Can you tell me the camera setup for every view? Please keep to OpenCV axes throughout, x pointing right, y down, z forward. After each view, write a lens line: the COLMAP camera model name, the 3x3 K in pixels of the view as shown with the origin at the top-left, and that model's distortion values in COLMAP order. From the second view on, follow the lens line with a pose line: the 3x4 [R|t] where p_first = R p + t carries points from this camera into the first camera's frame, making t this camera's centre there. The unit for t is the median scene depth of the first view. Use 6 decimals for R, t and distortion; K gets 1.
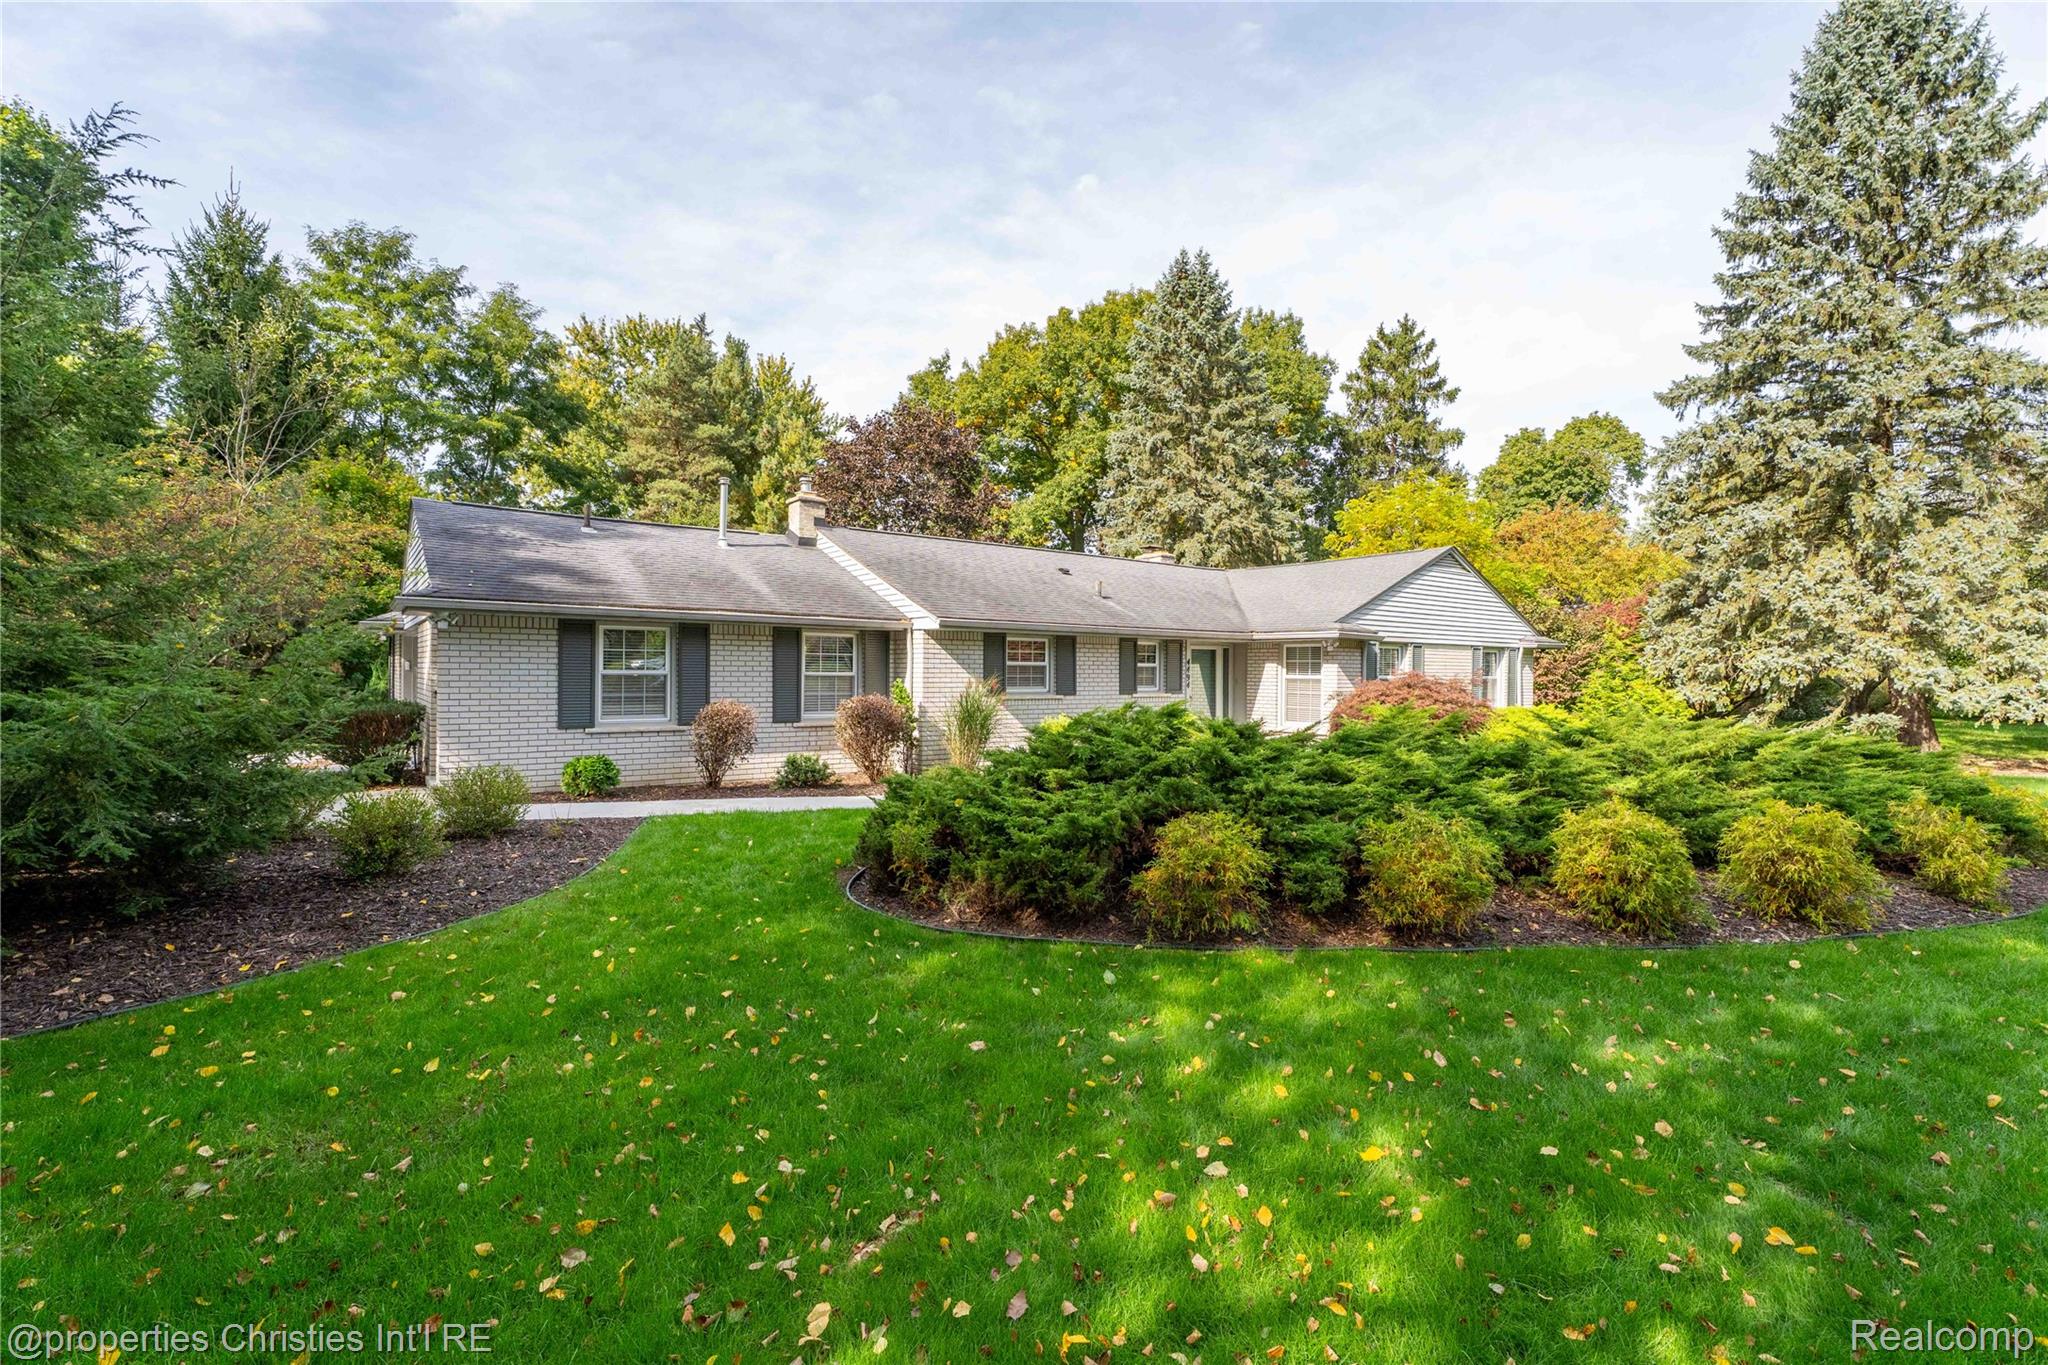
lens RADIAL K [[905.2, 0, 1032.5], [0, 905.2, 681.8], [0, 0, 1]] dist [-0.000025, -0.000465]
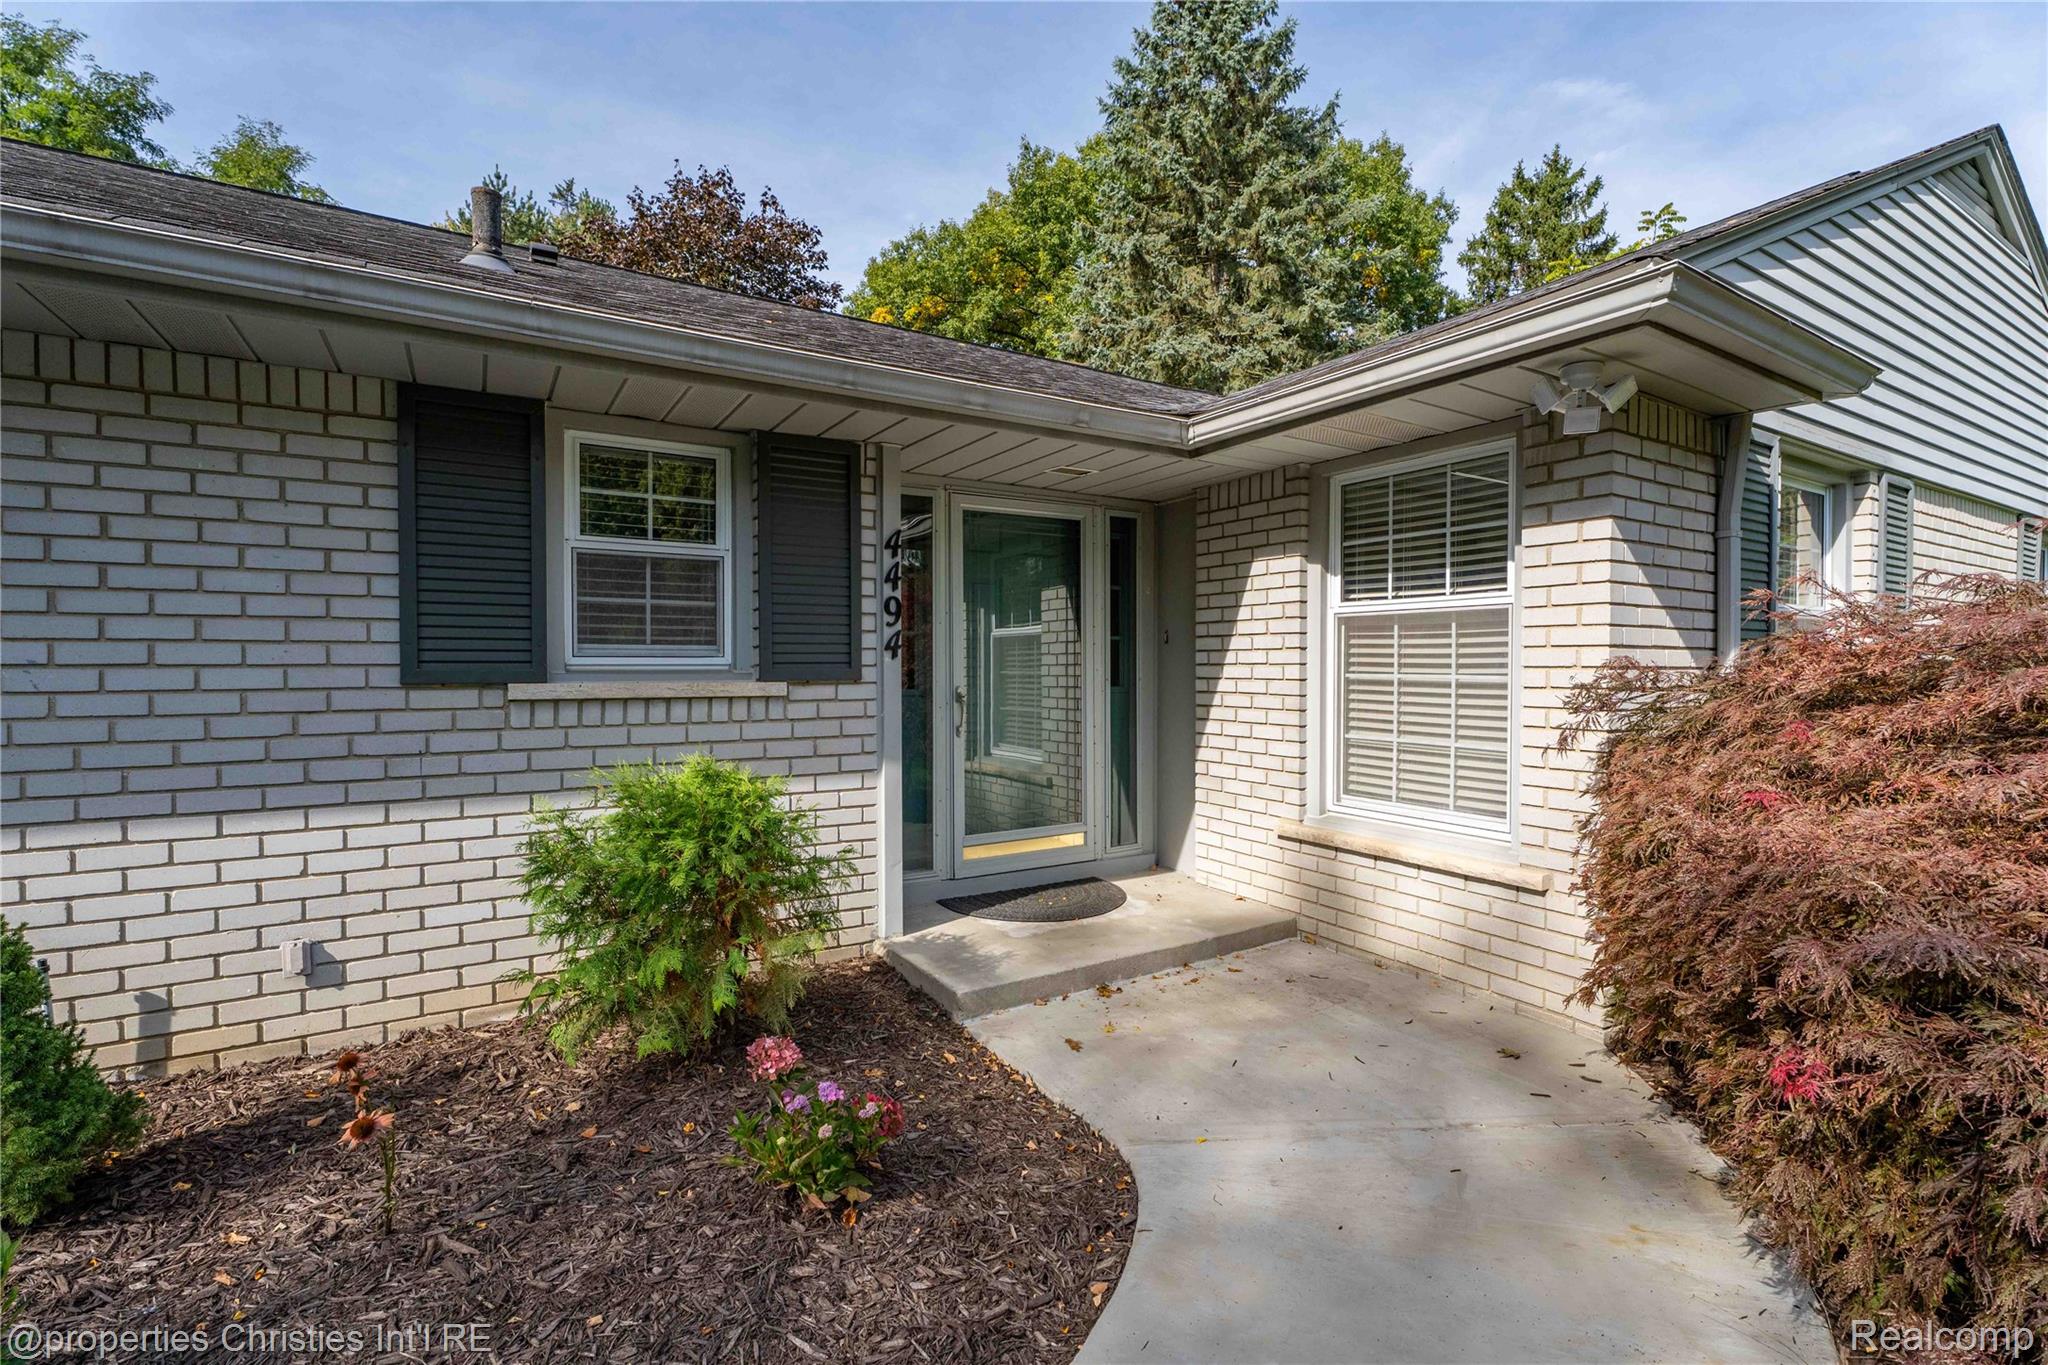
lens RADIAL K [[905.2, 0, 1032.5], [0, 905.2, 681.8], [0, 0, 1]] dist [-0.000025, -0.000465]
pose [[0.995084, -0.003392, -0.098977, 0.100542], [0.003890, 0.999981, 0.004841, 0.005282], [0.098958, -0.005202, 0.995078, 0.340957]]
